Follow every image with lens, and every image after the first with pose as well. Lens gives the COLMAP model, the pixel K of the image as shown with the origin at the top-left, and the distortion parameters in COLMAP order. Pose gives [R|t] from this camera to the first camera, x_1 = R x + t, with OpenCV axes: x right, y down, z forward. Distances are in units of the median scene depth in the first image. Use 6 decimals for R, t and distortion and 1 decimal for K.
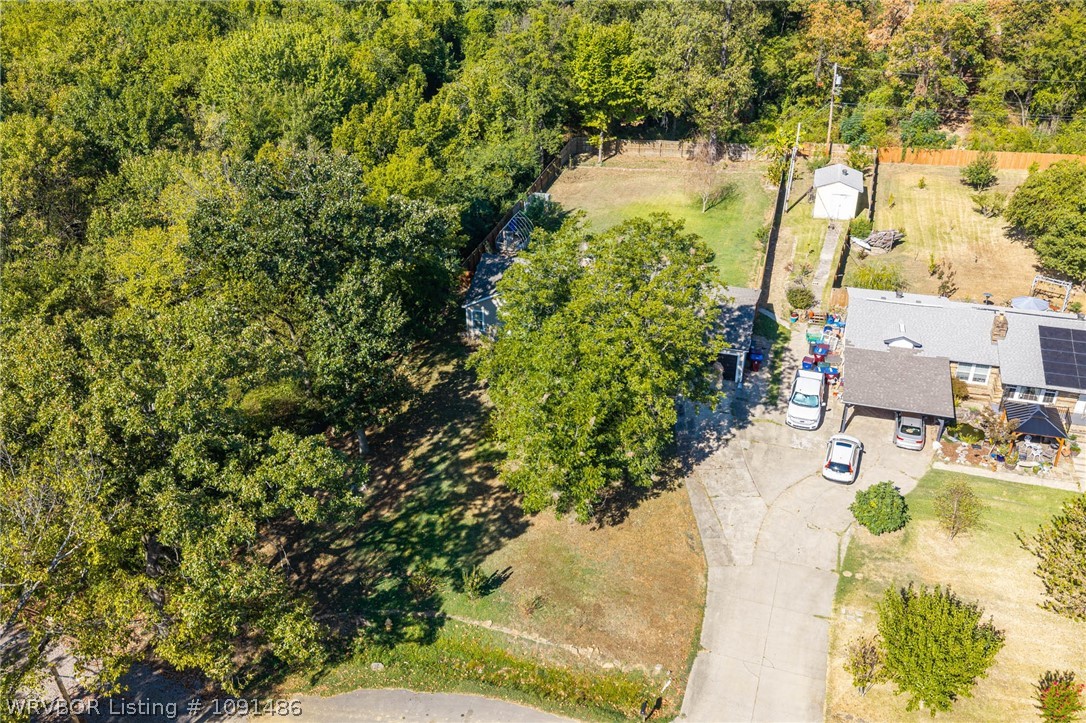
lens RADIAL K [[892.1, 0, 544.0], [0, 892.1, 360.6], [0, 0, 1]] dist [0.058406, -0.113502]
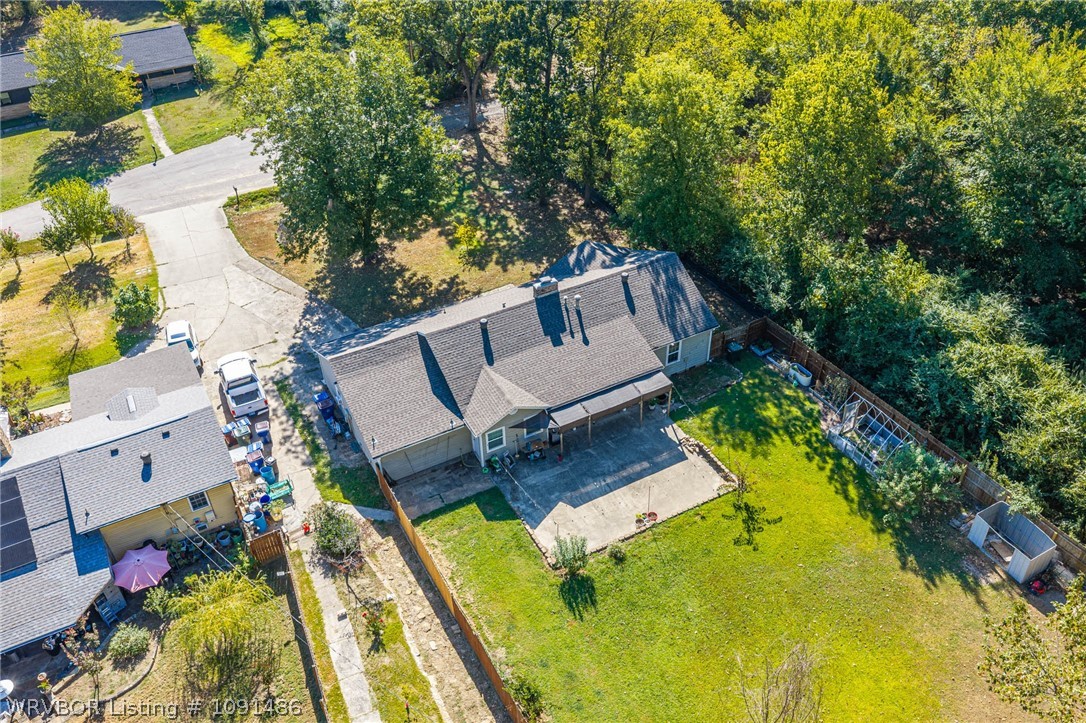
lens RADIAL K [[892.1, 0, 544.0], [0, 892.1, 360.6], [0, 0, 1]] dist [0.058406, -0.113502]
pose [[-0.709072, 0.455587, -0.538199, 0.547560], [-0.313608, 0.479861, 0.819380, -0.784430], [0.631559, 0.749783, -0.197380, 1.351687]]
